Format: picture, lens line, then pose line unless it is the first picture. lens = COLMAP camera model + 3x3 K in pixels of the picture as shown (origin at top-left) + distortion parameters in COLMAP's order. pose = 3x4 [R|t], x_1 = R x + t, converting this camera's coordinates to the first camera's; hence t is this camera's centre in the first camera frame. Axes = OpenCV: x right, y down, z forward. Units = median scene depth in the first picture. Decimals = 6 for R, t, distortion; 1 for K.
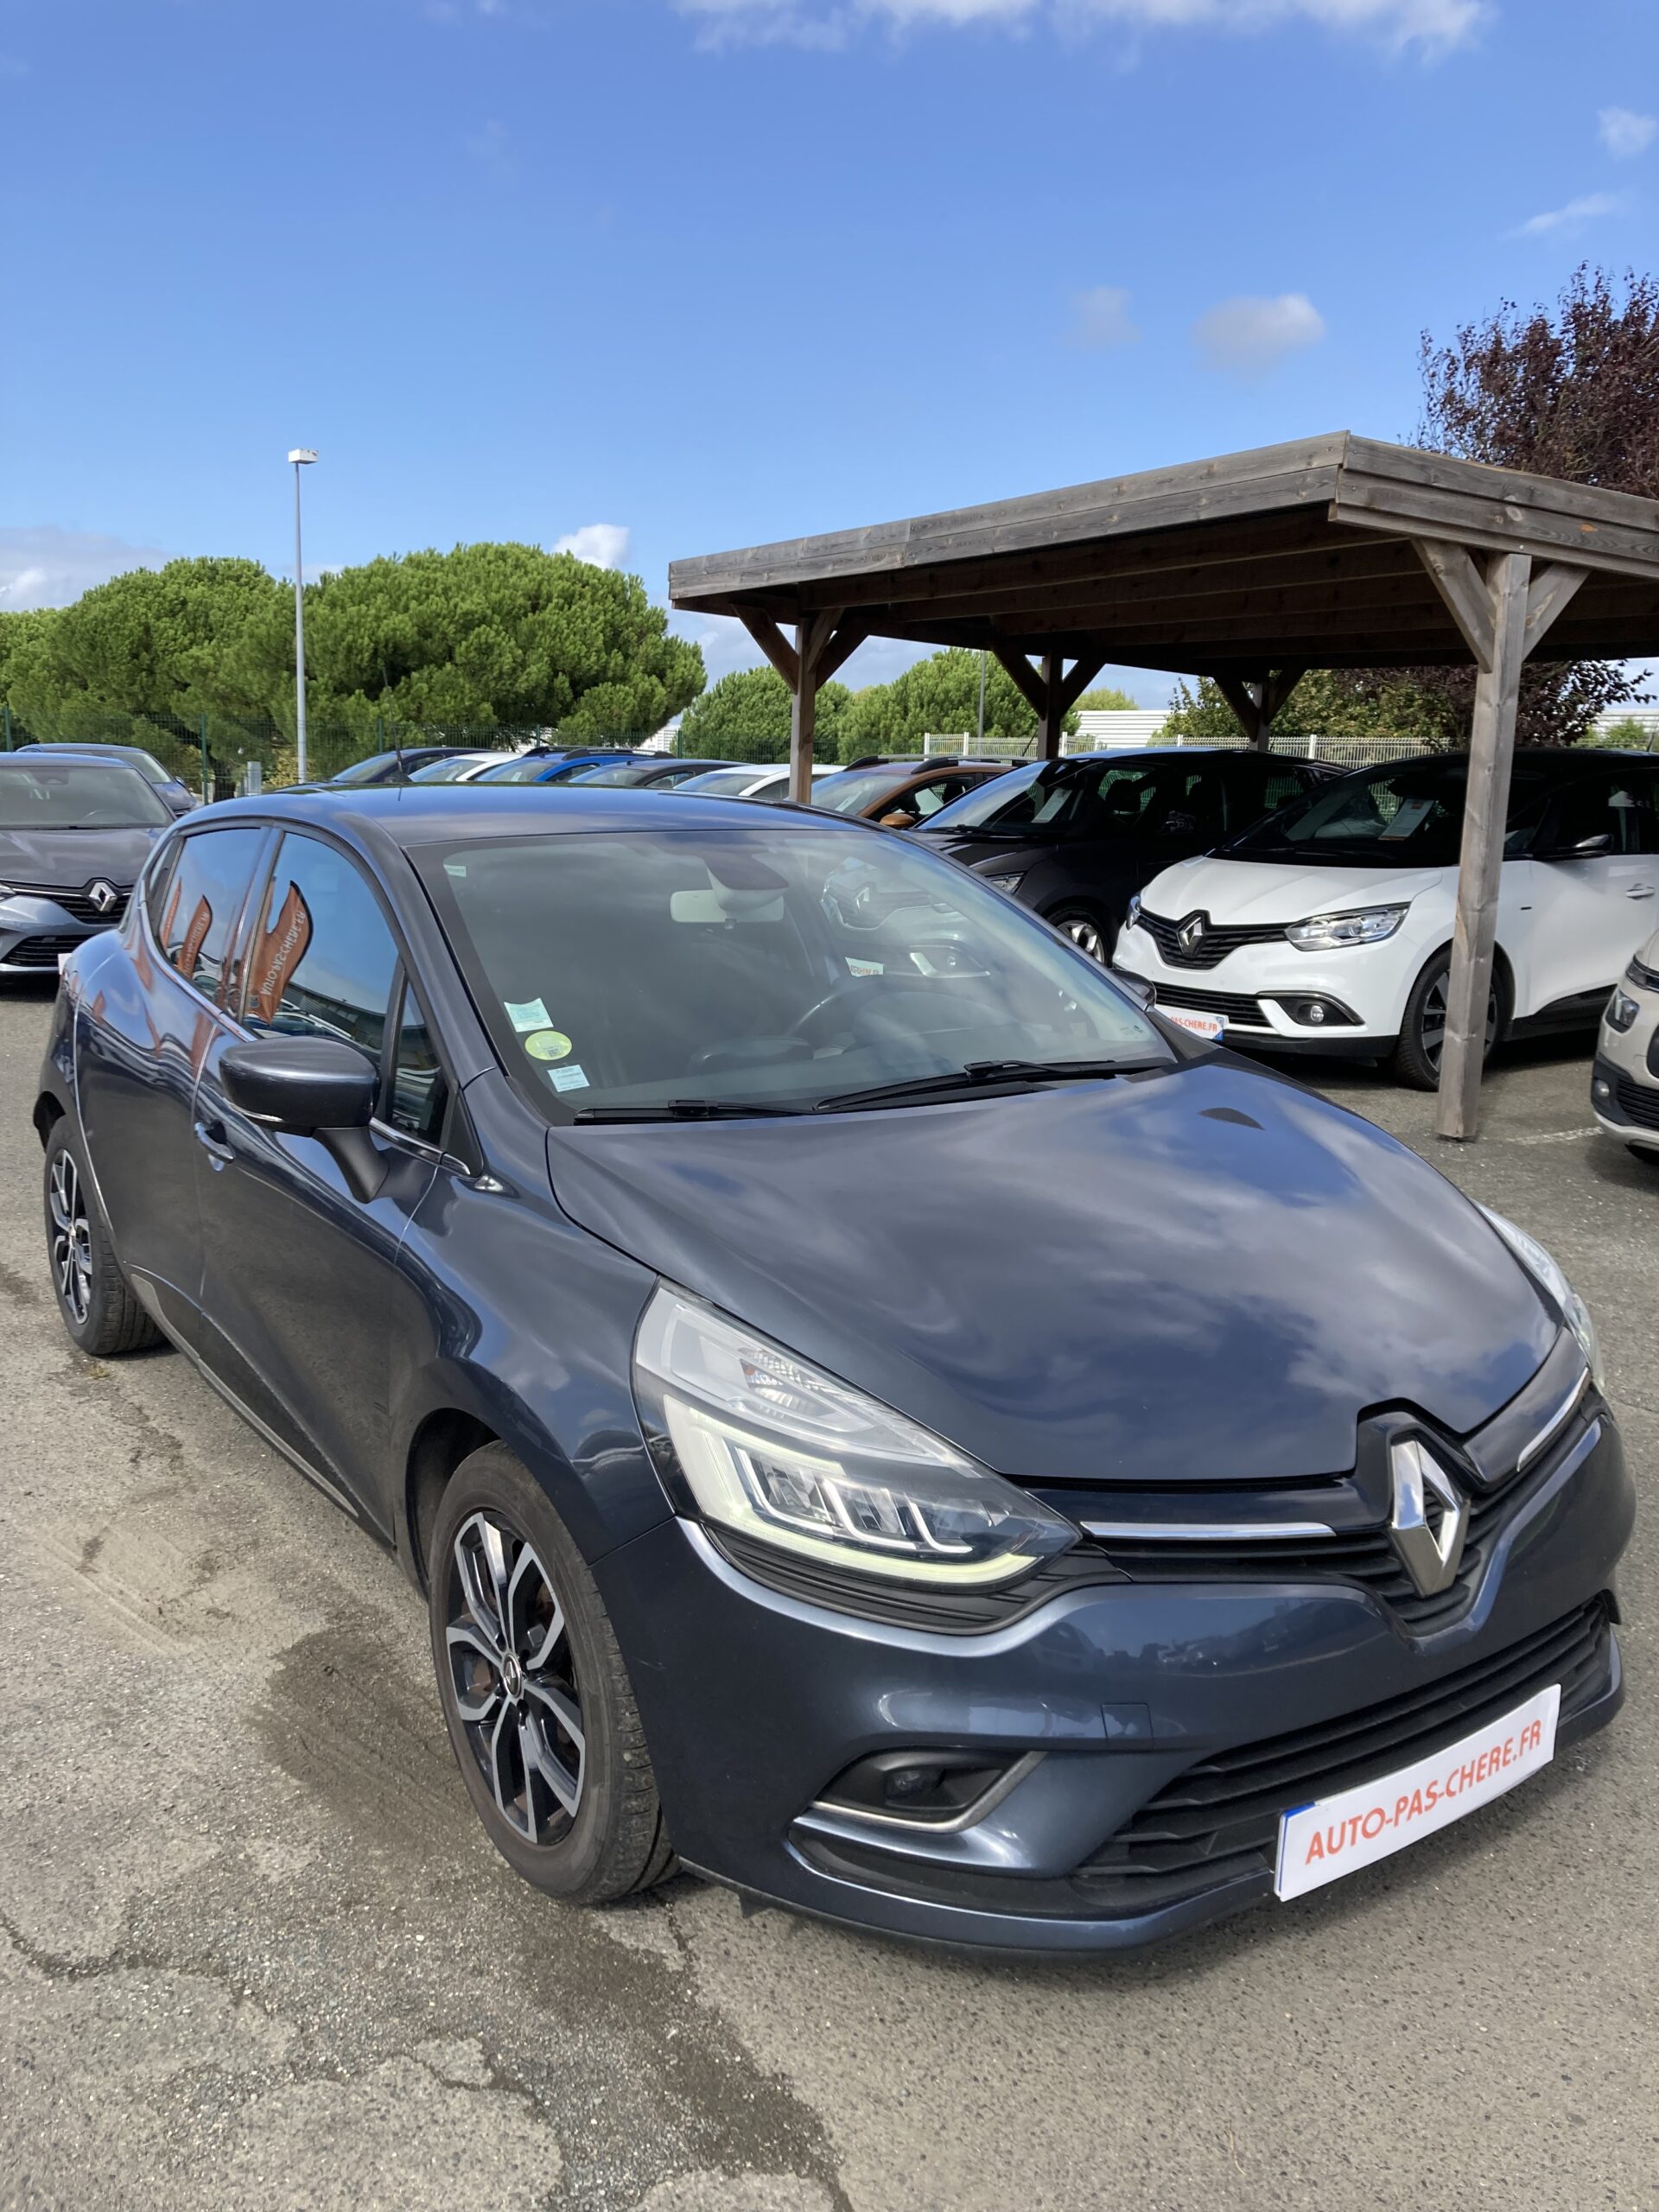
lens RADIAL K [[1808.0, 0, 829.5], [0, 1808.0, 1106.0], [0, 0, 1]] dist [0.002783, -0.122754]
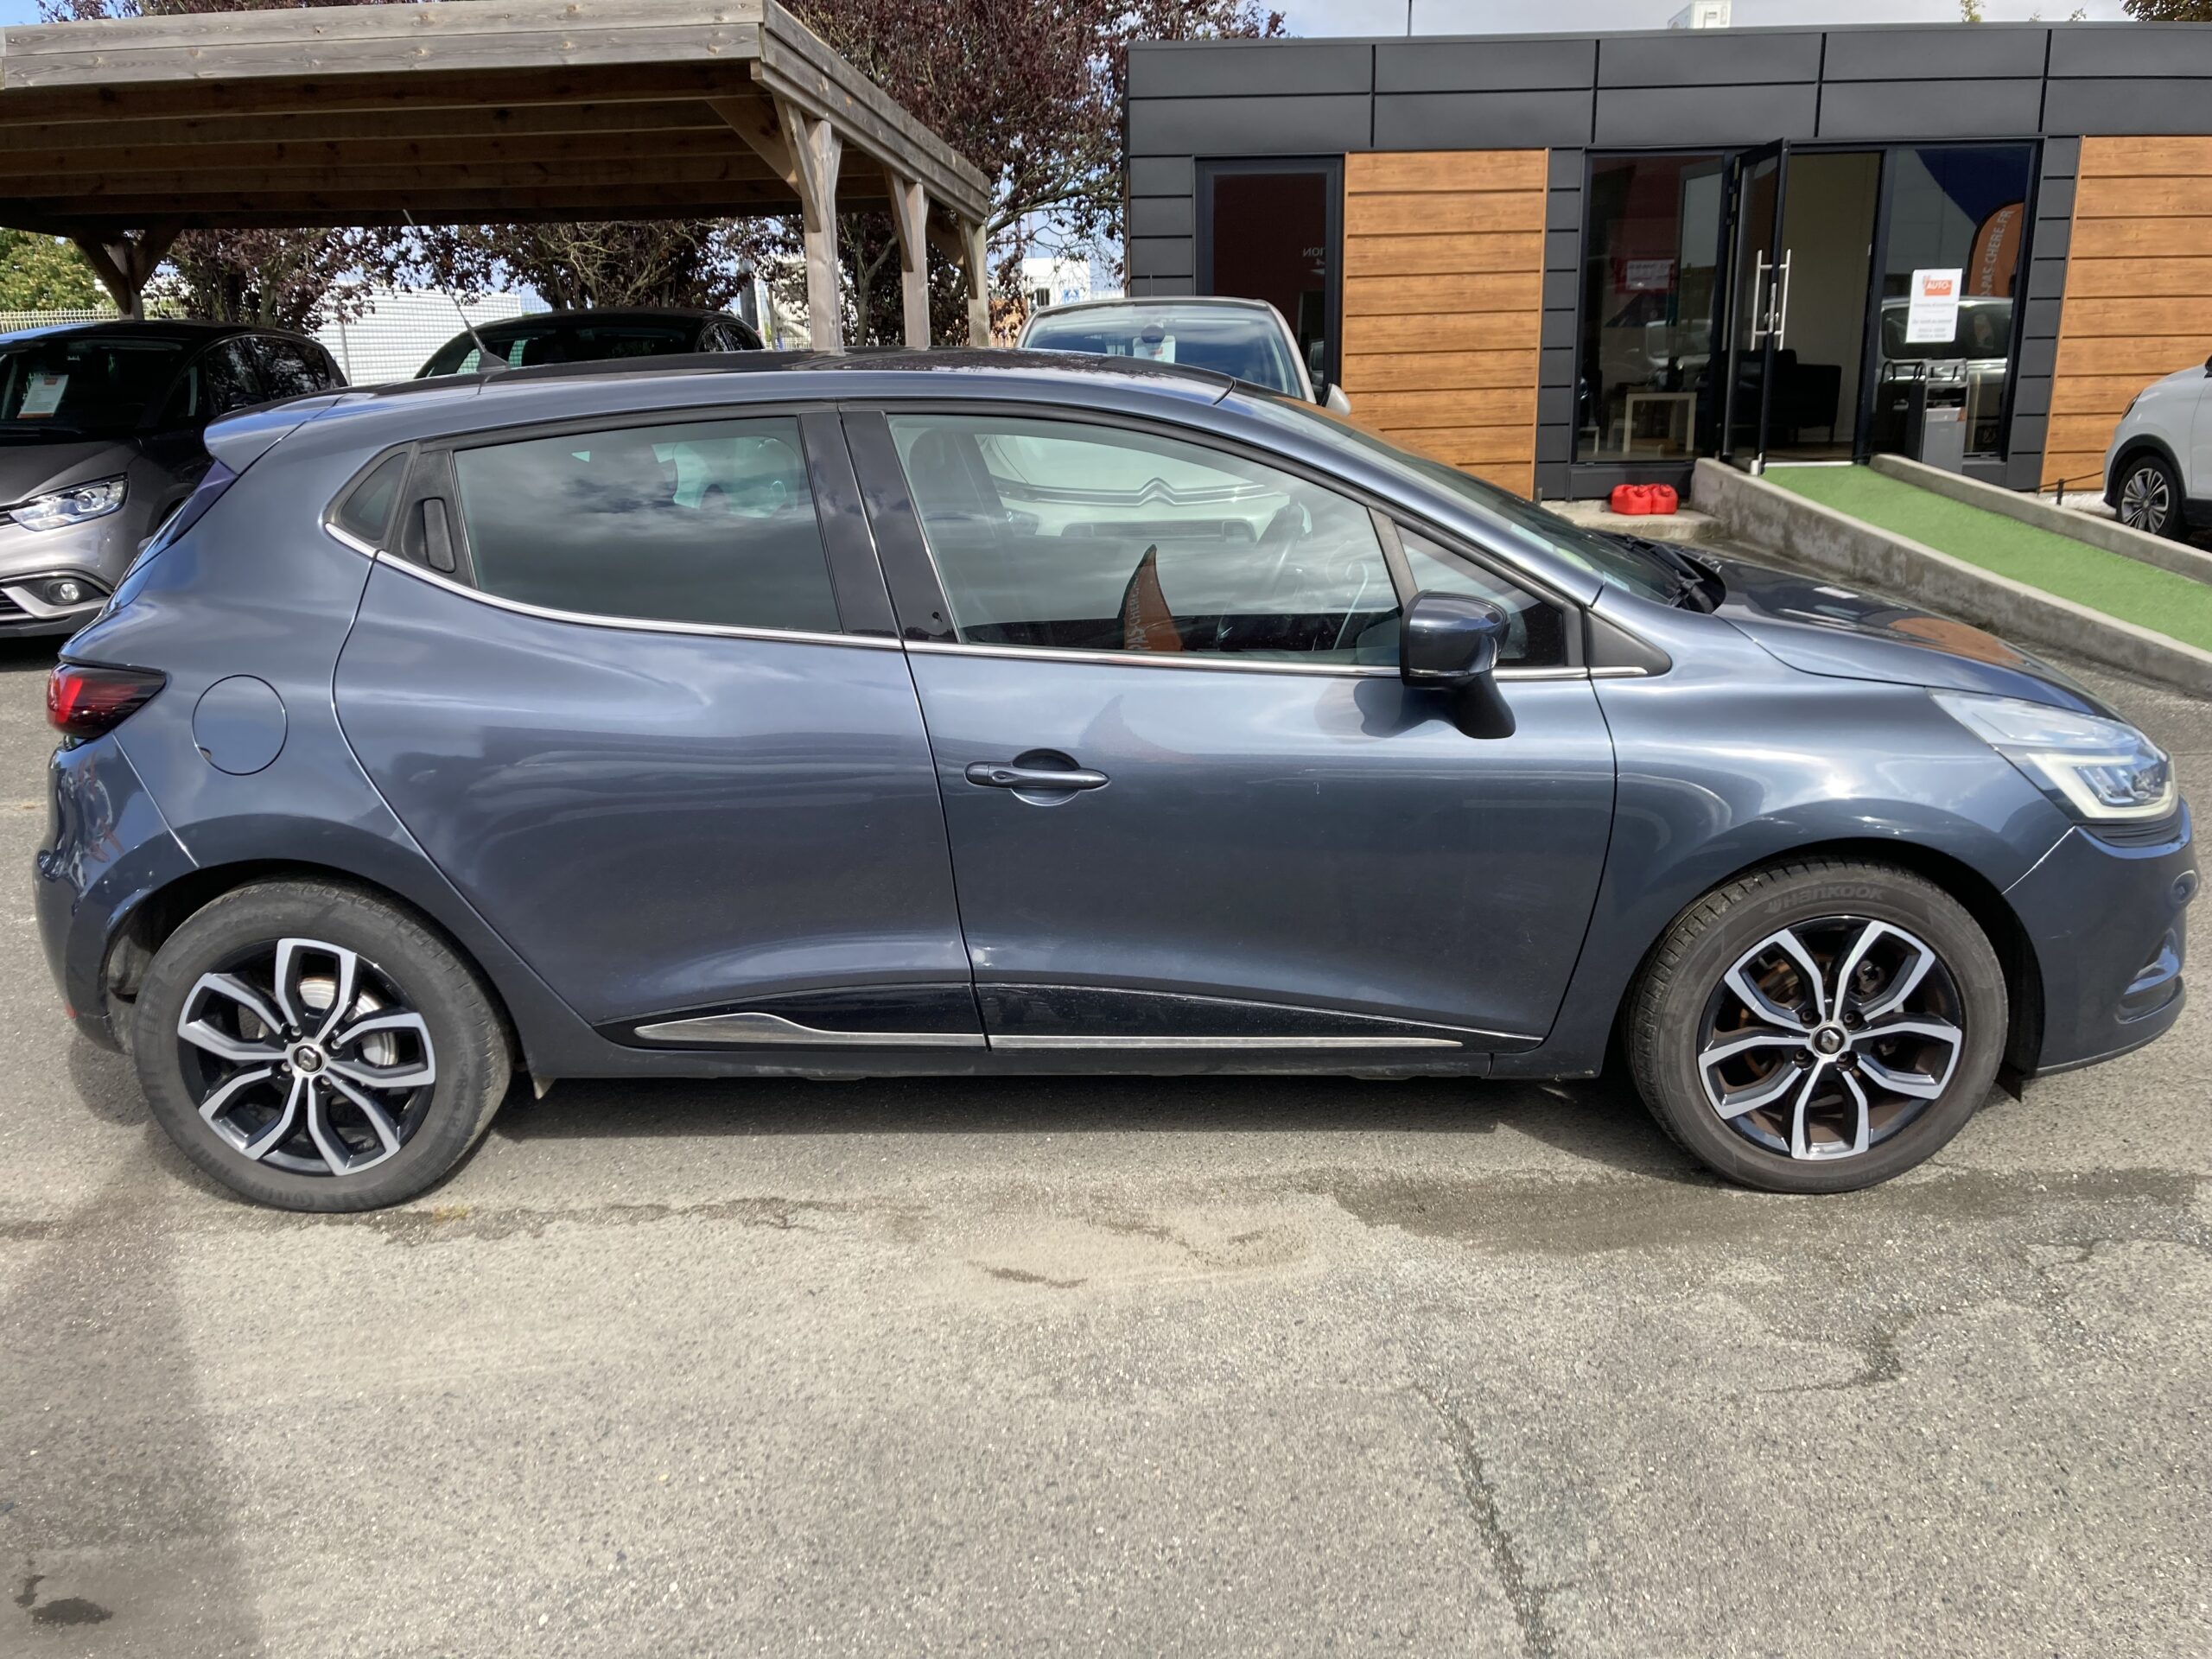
lens RADIAL K [[1815.4, 0, 1104.1], [0, 1815.4, 859.6], [0, 0, 1]] dist [-0.009822, -0.020278]
pose [[0.561798, -0.253311, 0.787538, -0.240941], [0.177353, 0.966713, 0.184425, -0.022246], [-0.808040, 0.036062, 0.588023, 0.110927]]
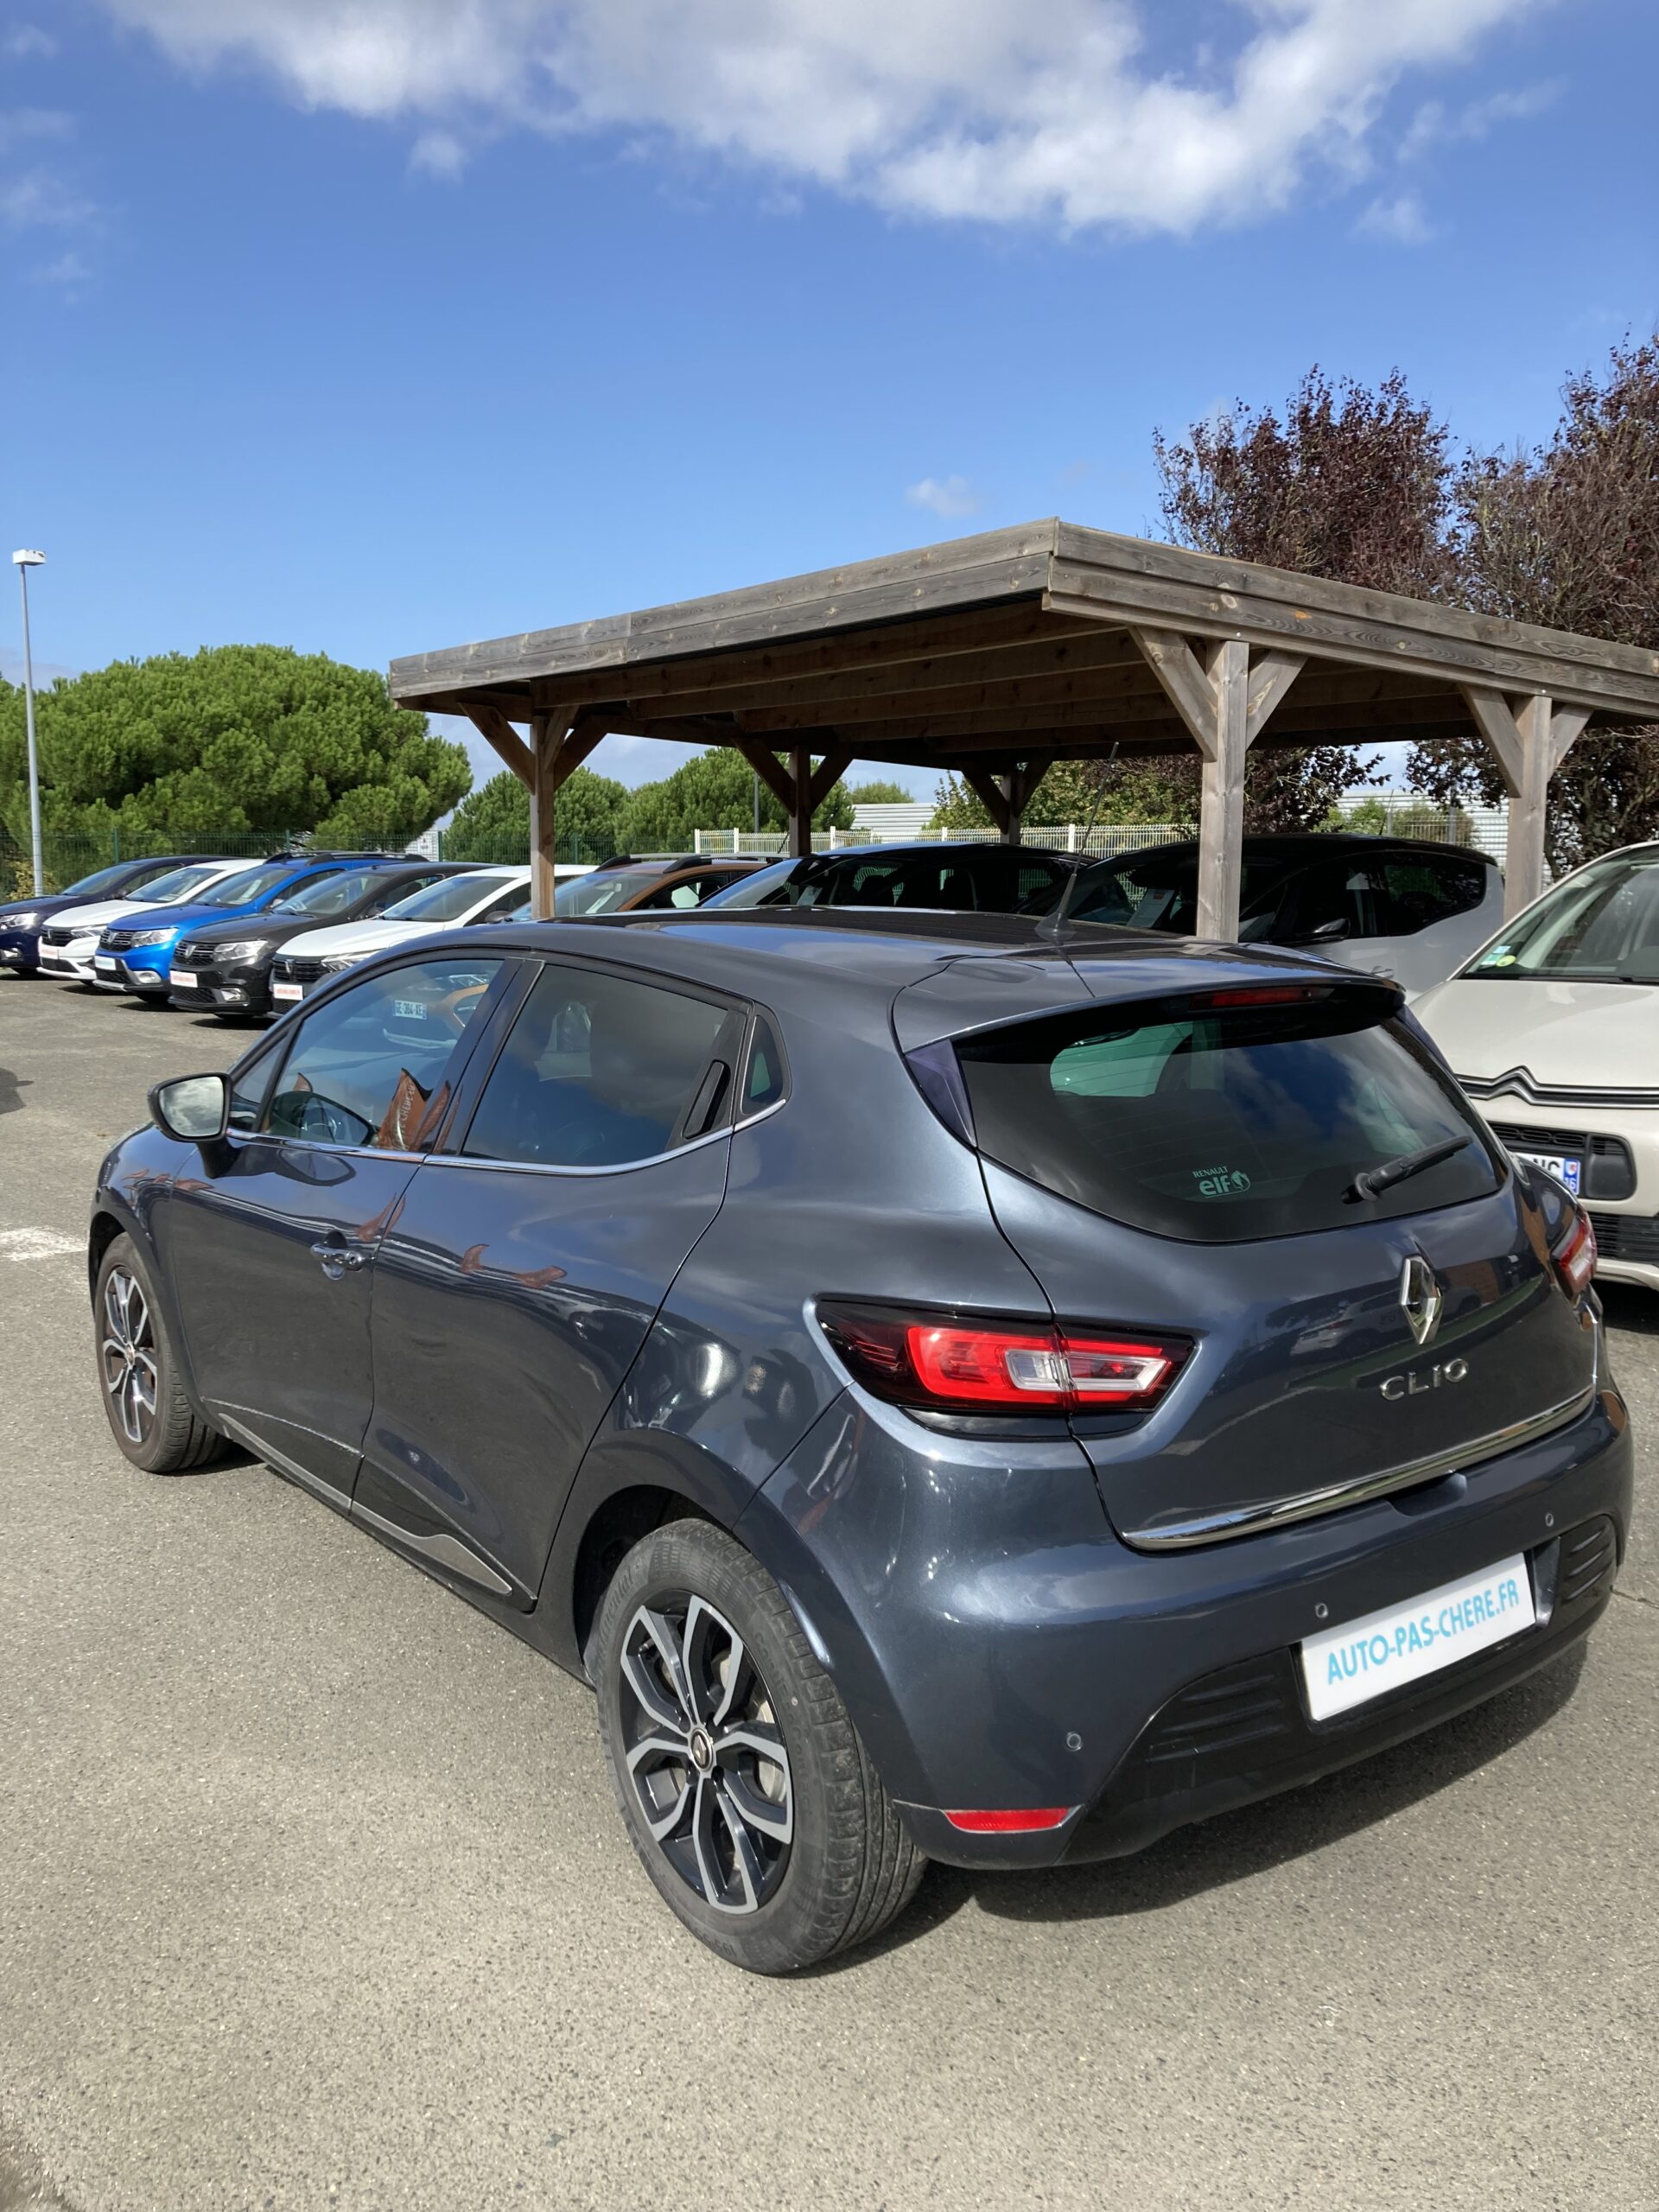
lens RADIAL K [[1806.2, 0, 896.8], [0, 1806.2, 1106.8], [0, 0, 1]] dist [0.007280, -0.144529]
pose [[0.987829, -0.043171, 0.149431, 0.019026], [0.050583, 0.997653, -0.046158, -0.007446], [-0.147088, 0.053155, 0.987694, 0.028855]]
